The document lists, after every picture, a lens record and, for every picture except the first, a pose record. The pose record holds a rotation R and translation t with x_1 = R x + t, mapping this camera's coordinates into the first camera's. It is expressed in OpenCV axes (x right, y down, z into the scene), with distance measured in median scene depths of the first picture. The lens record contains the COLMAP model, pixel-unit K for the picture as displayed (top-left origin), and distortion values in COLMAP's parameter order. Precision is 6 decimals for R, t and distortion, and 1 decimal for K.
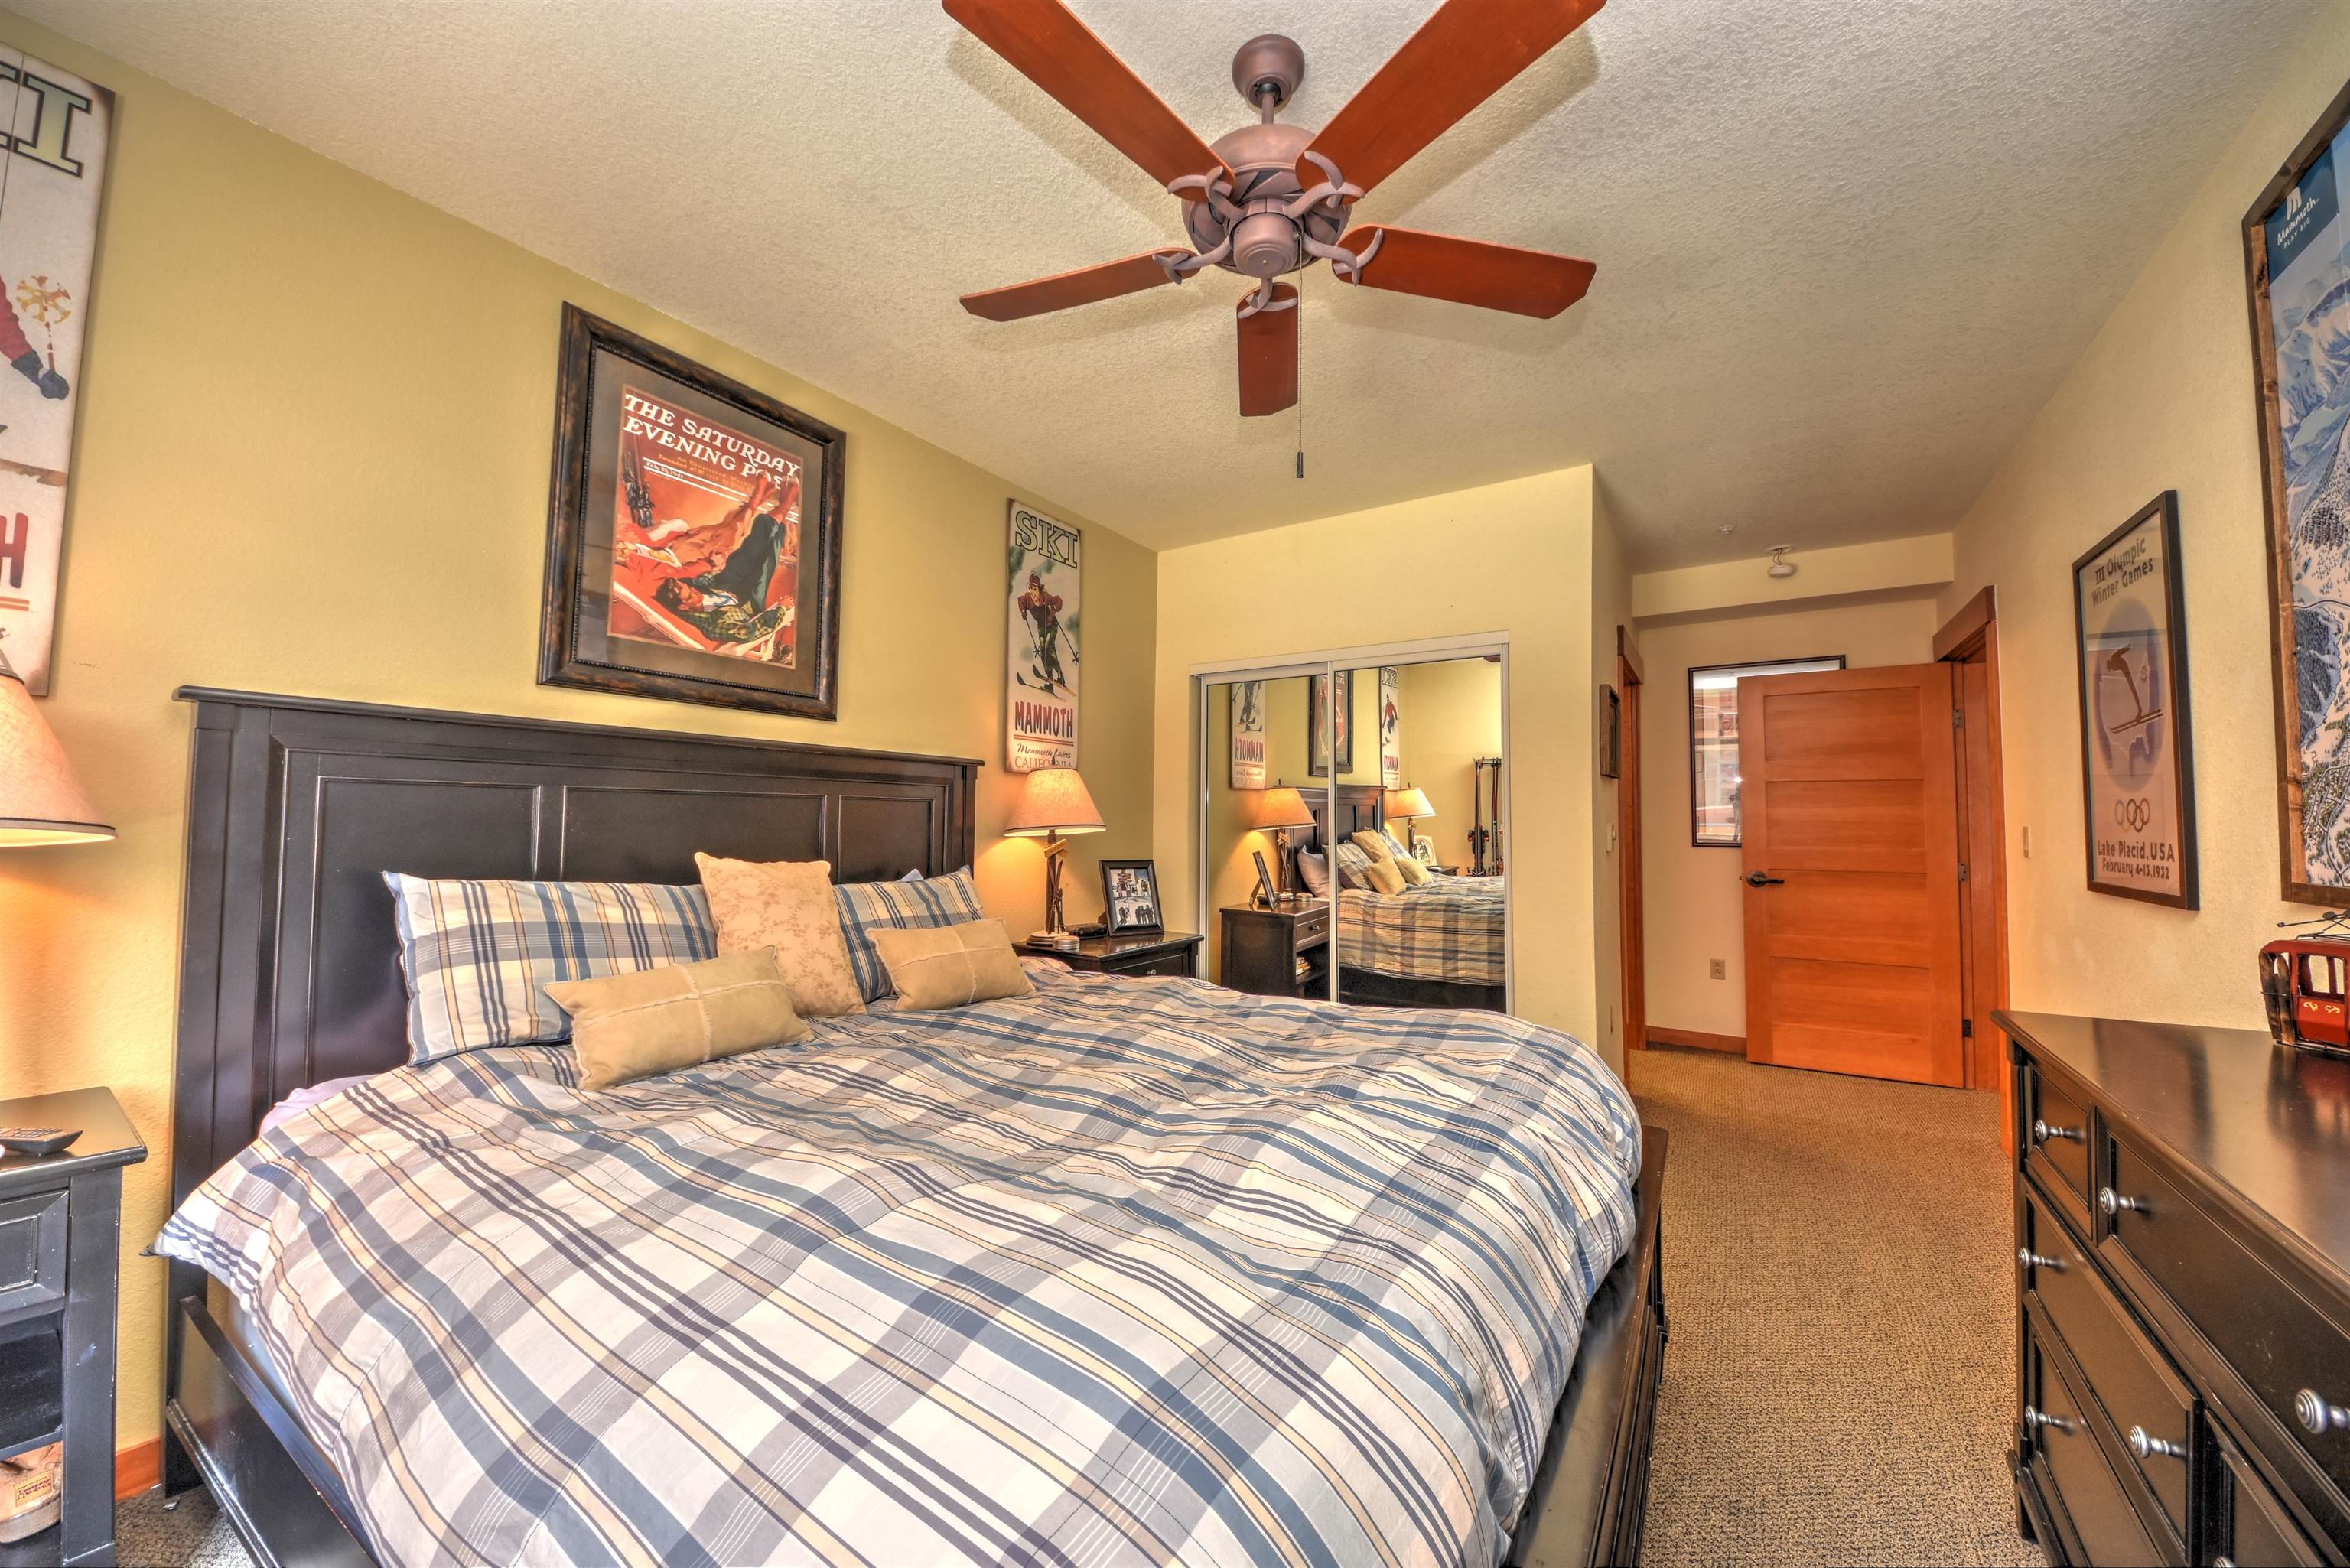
lens RADIAL K [[854.9, 0, 1175.0], [0, 854.9, 784.0], [0, 0, 1]] dist [0.031733, -0.019285]
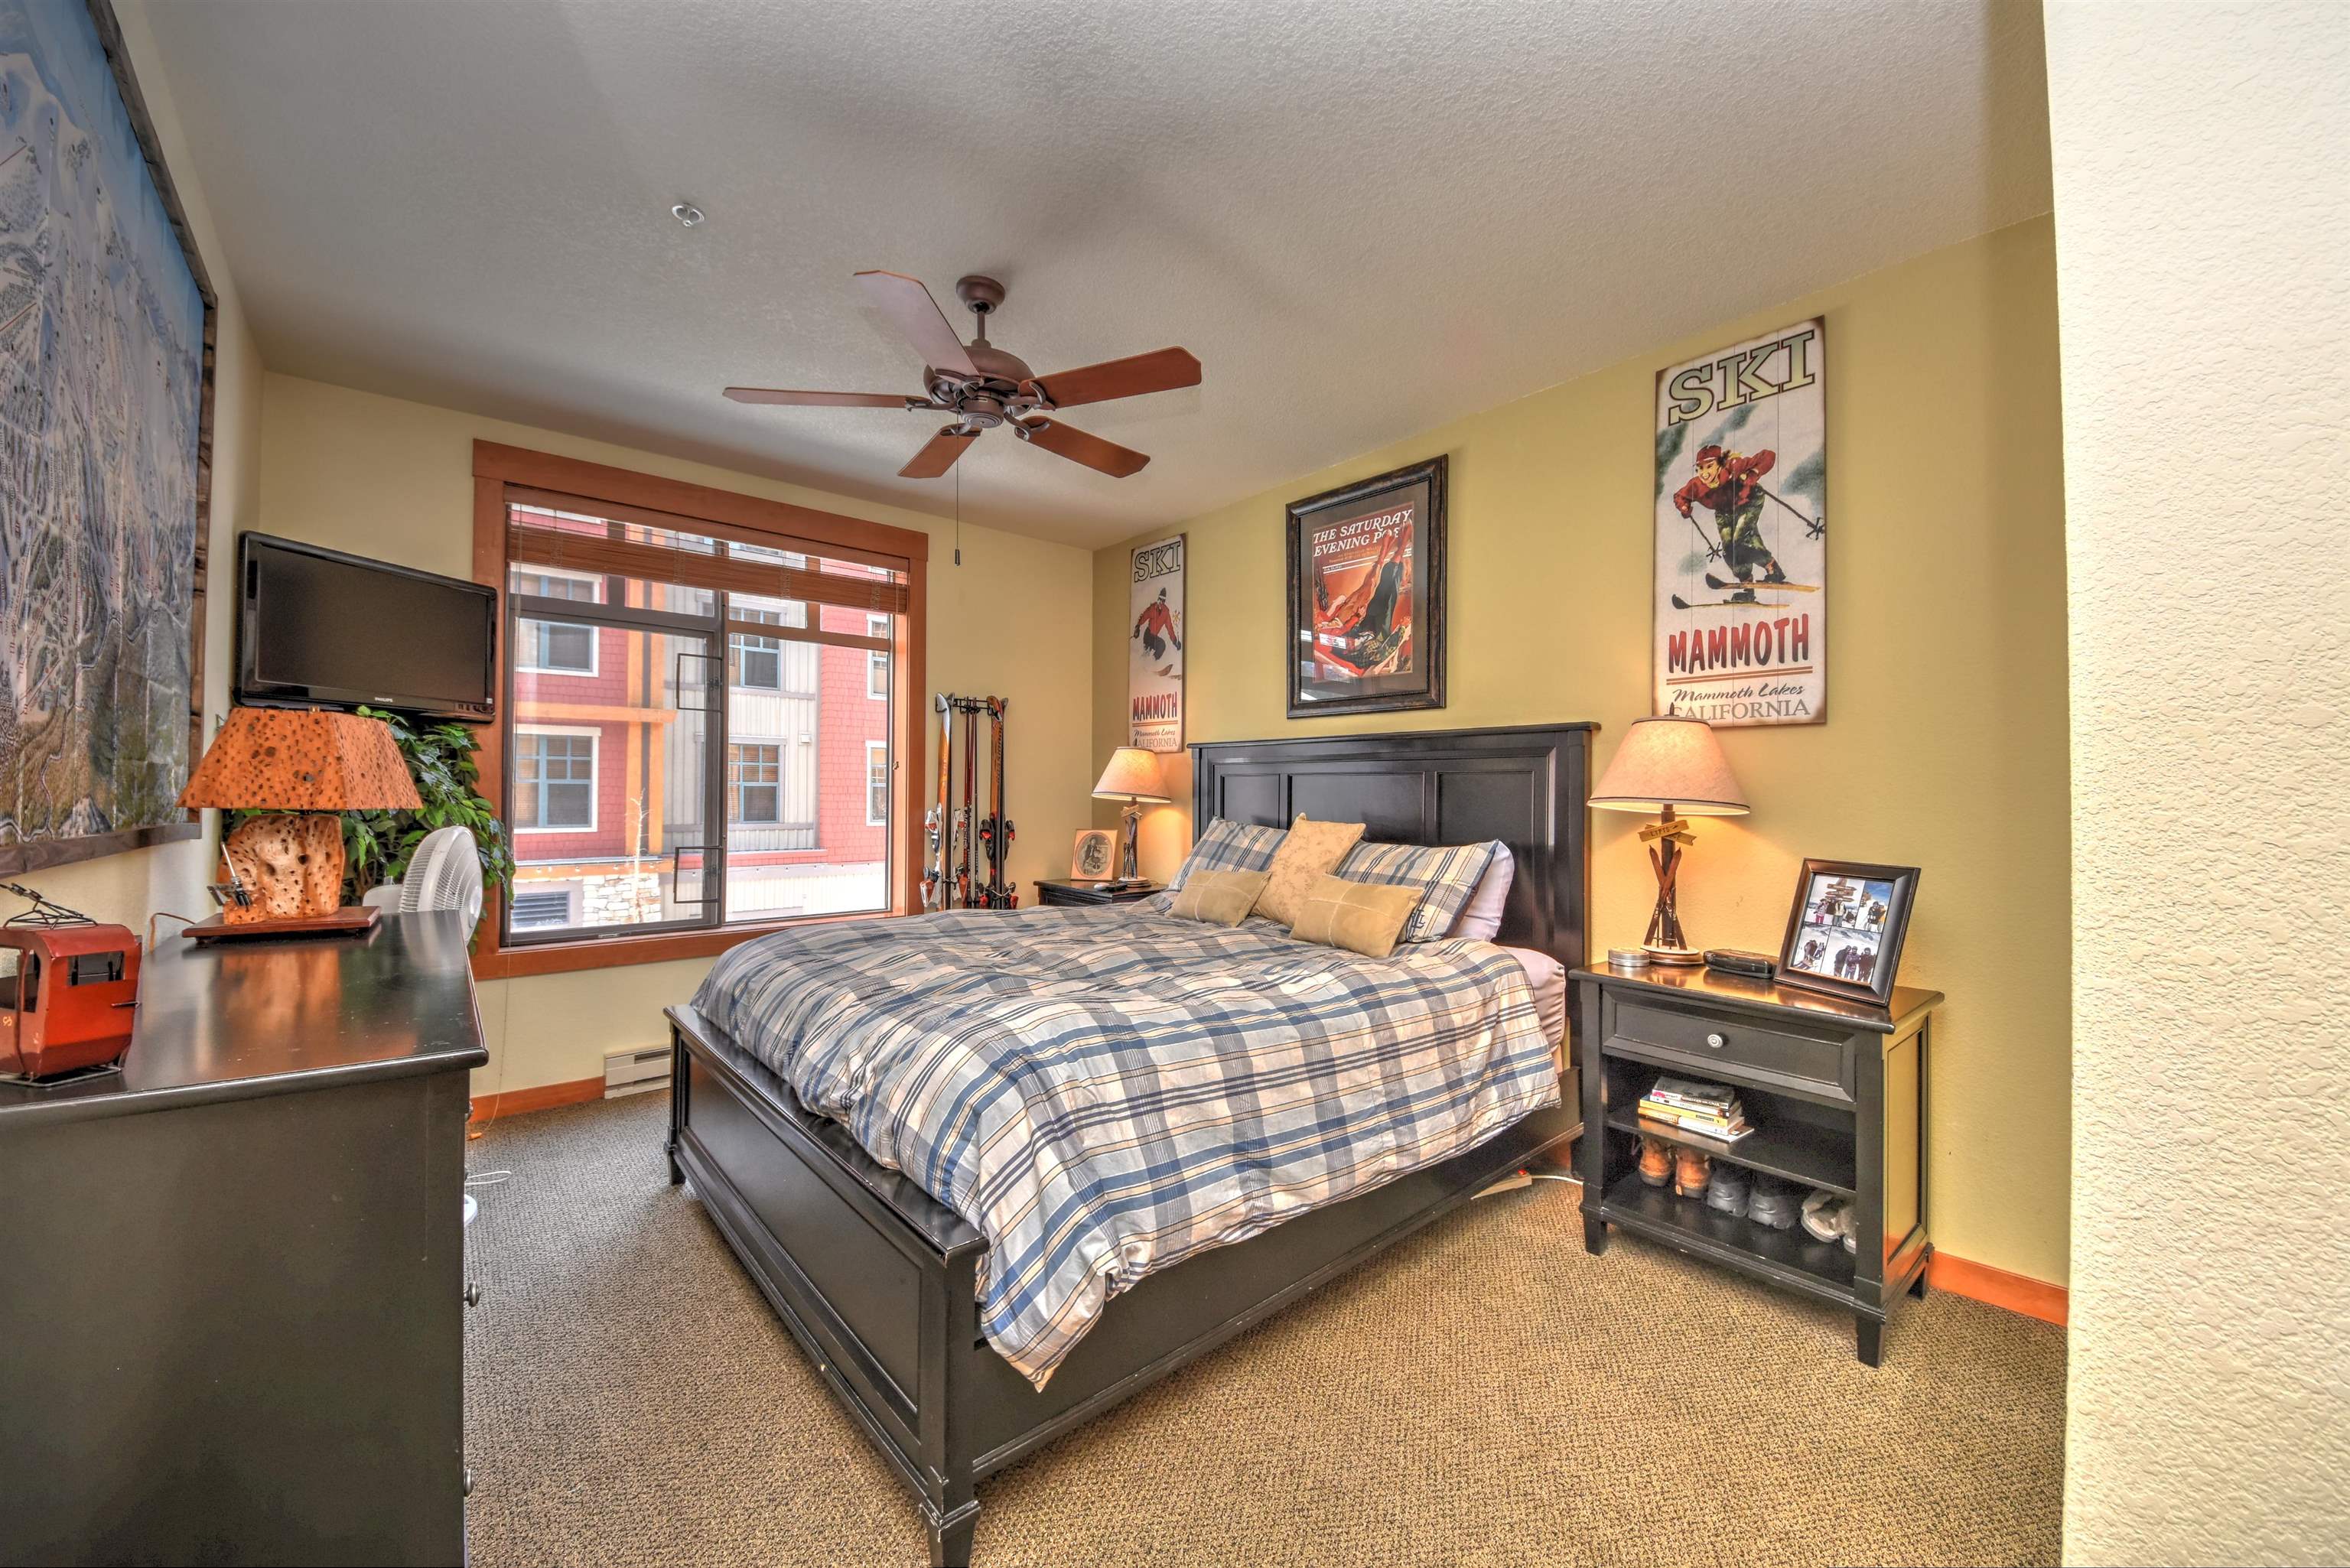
lens RADIAL K [[923.6, 0, 1169.3], [0, 923.6, 754.7], [0, 0, 1]] dist [0.034057, -0.000043]
pose [[-0.314034, -0.046265, -0.948284, 0.716223], [0.040291, 0.997263, -0.061998, 0.041327], [0.948557, -0.057677, -0.311310, 0.823292]]
